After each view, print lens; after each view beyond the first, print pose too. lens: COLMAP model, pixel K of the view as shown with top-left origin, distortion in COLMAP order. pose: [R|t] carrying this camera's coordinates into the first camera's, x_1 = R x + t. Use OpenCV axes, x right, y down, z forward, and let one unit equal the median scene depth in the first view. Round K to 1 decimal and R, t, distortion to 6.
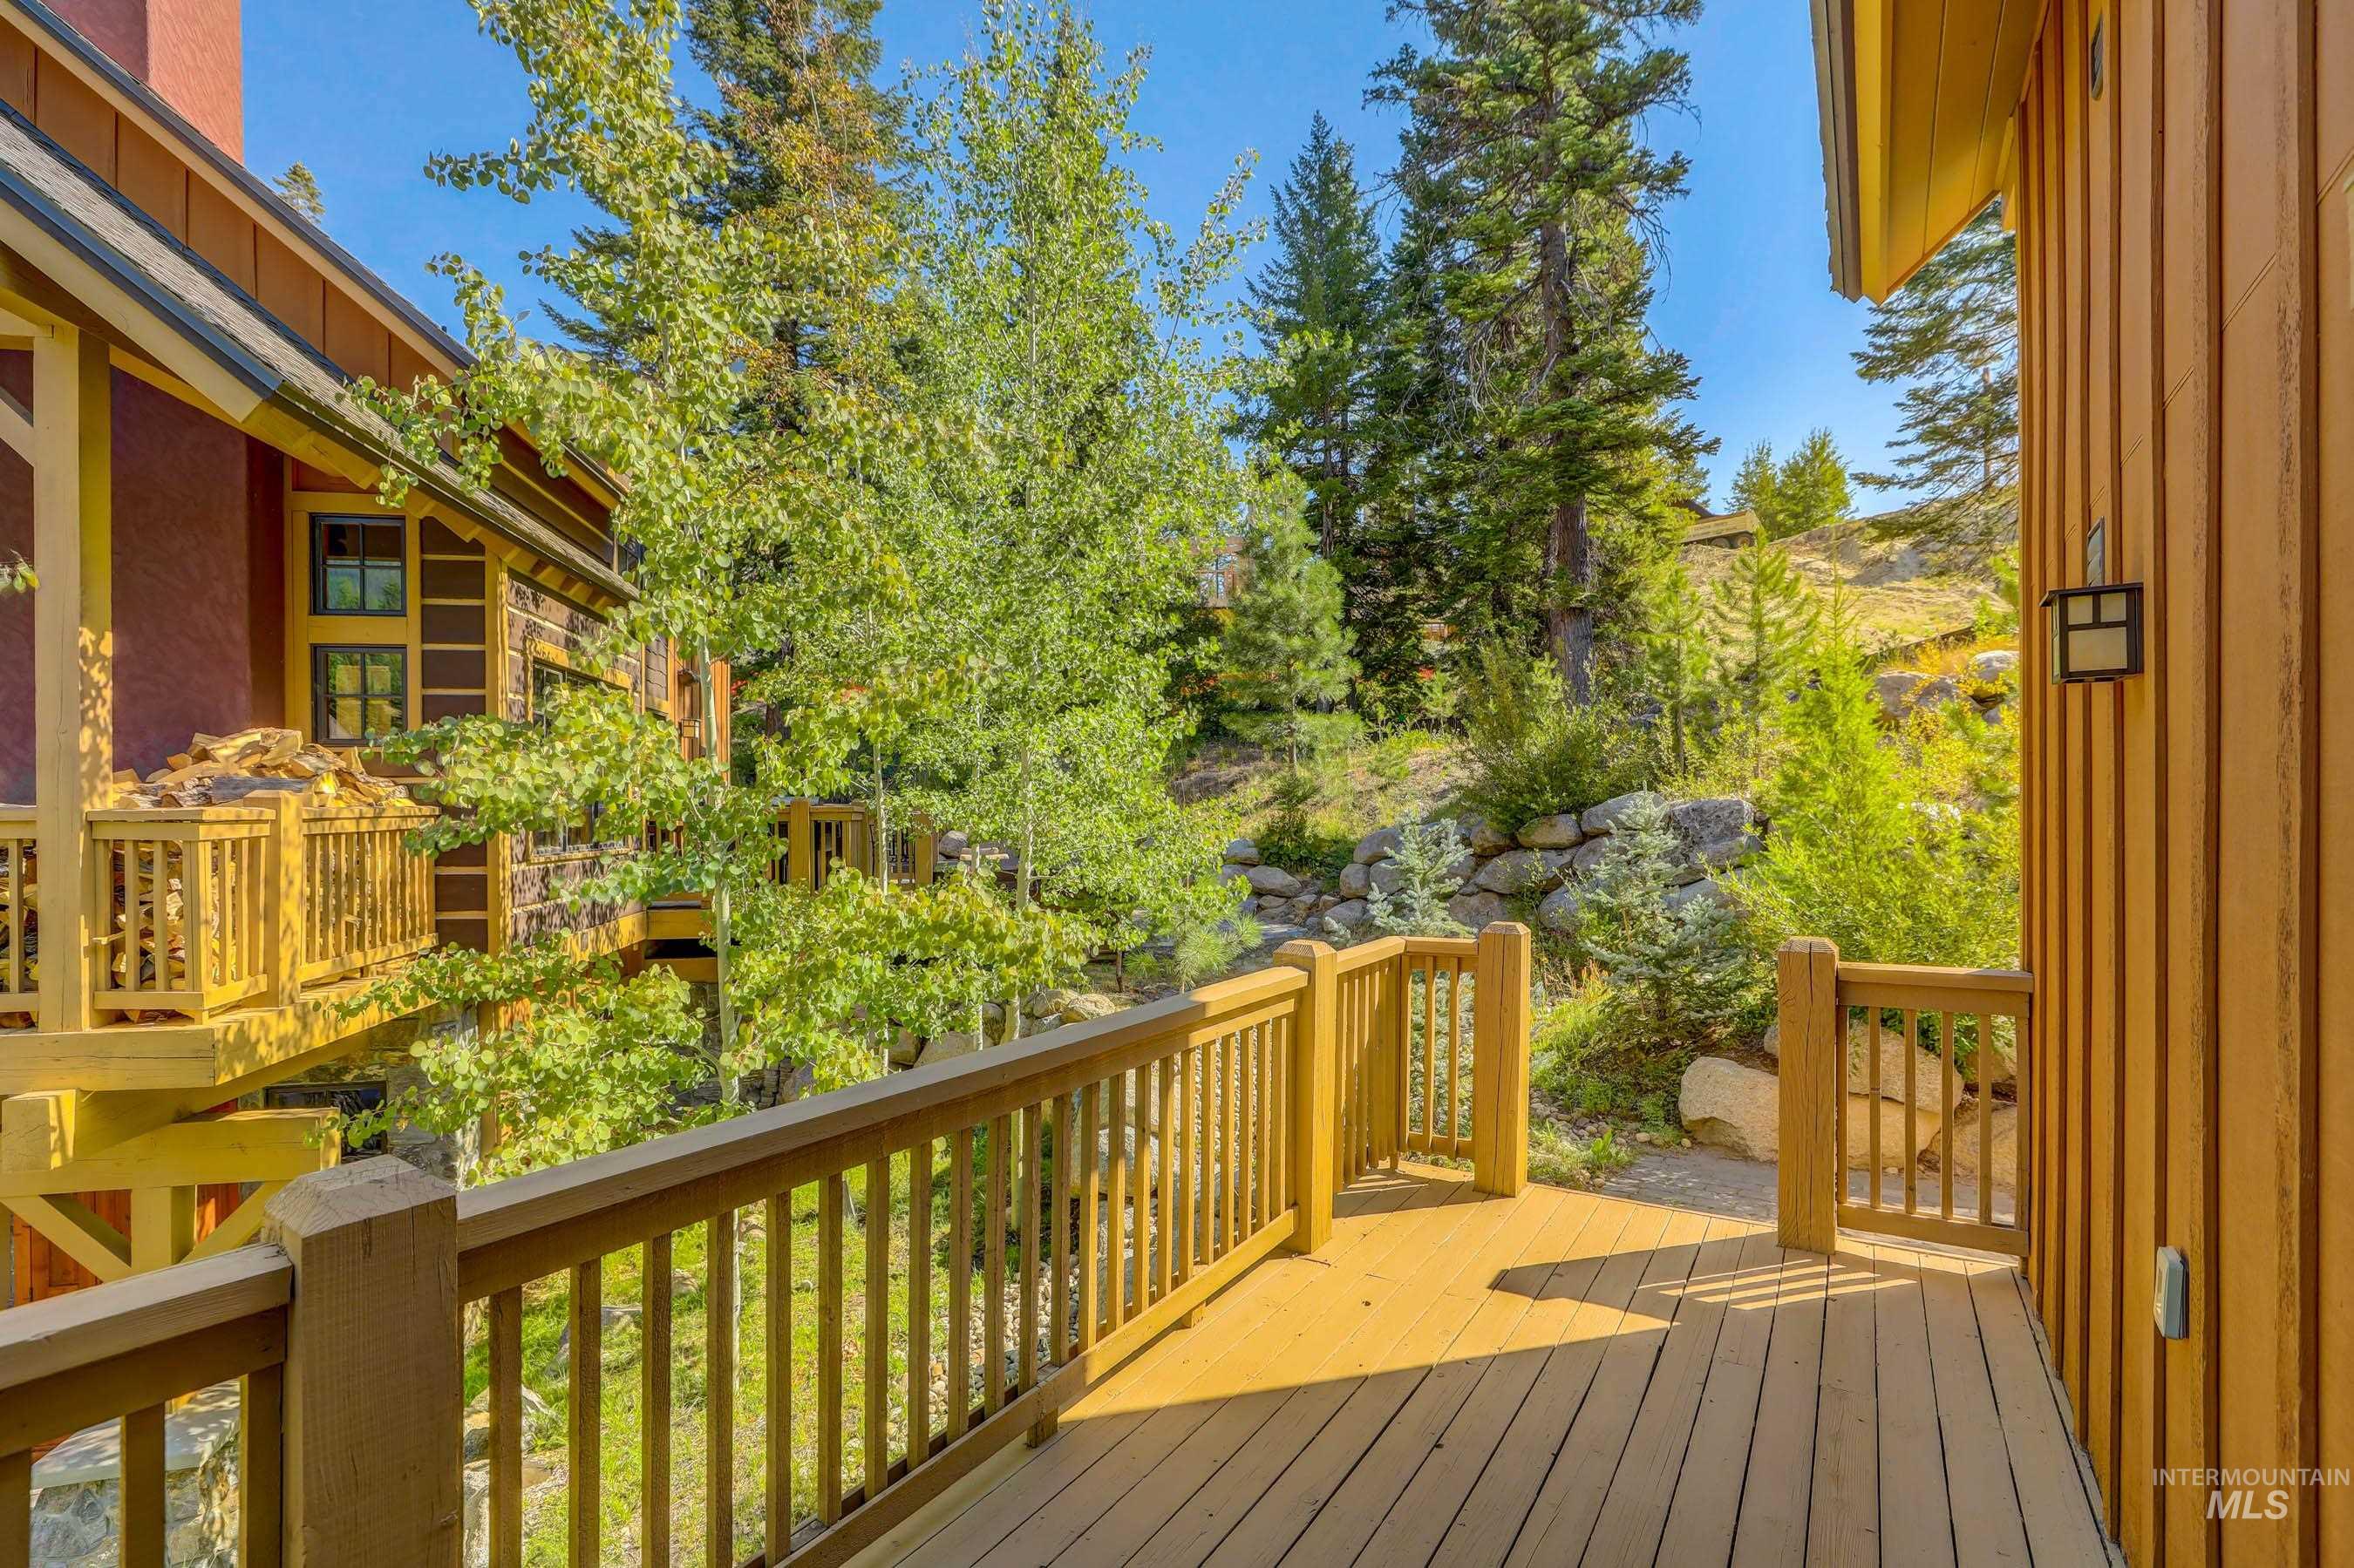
lens RADIAL K [[1096.8, 0, 1177.0], [0, 1096.8, 784.0], [0, 0, 1]] dist [0.015125, -0.000049]
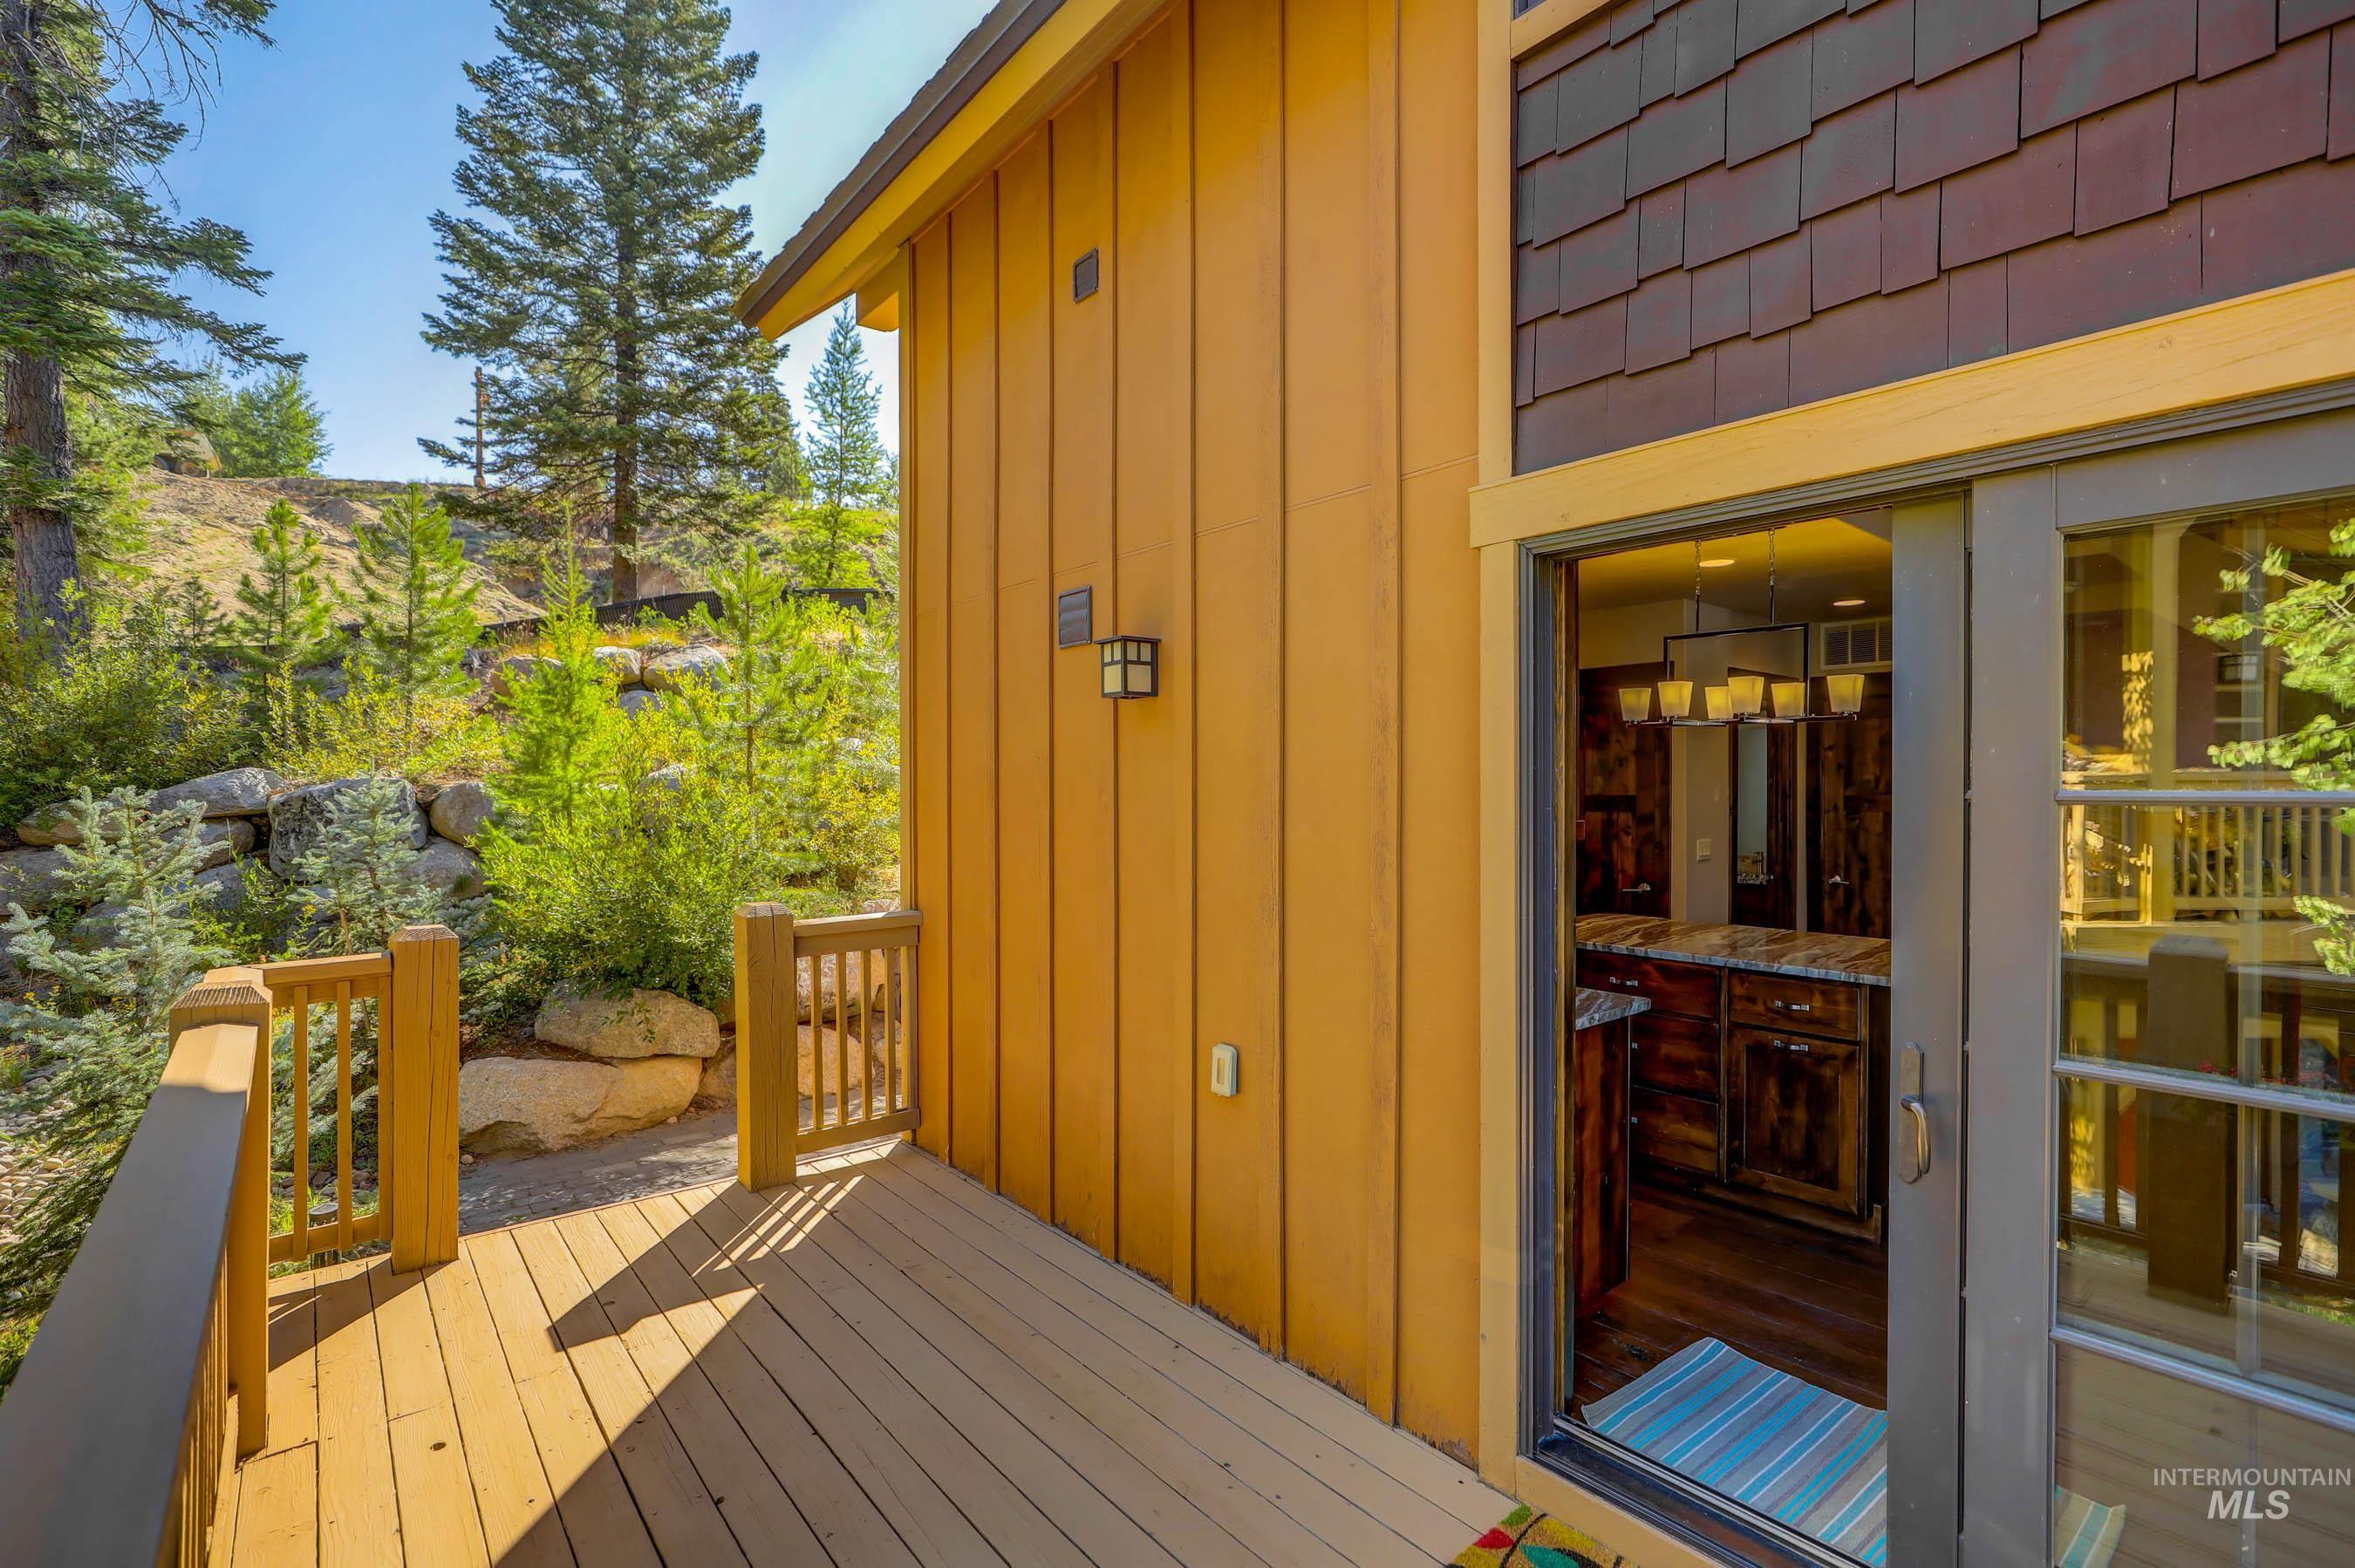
lens RADIAL K [[1108.1, 0, 1177.5], [0, 1108.1, 784.0], [0, 0, 1]] dist [-0.001598, 0.009490]
pose [[0.336625, 0.005157, 0.941625, -0.111351], [-0.020000, 0.999799, 0.001674, 0.003684], [-0.941426, -0.019396, 0.336661, 0.084776]]
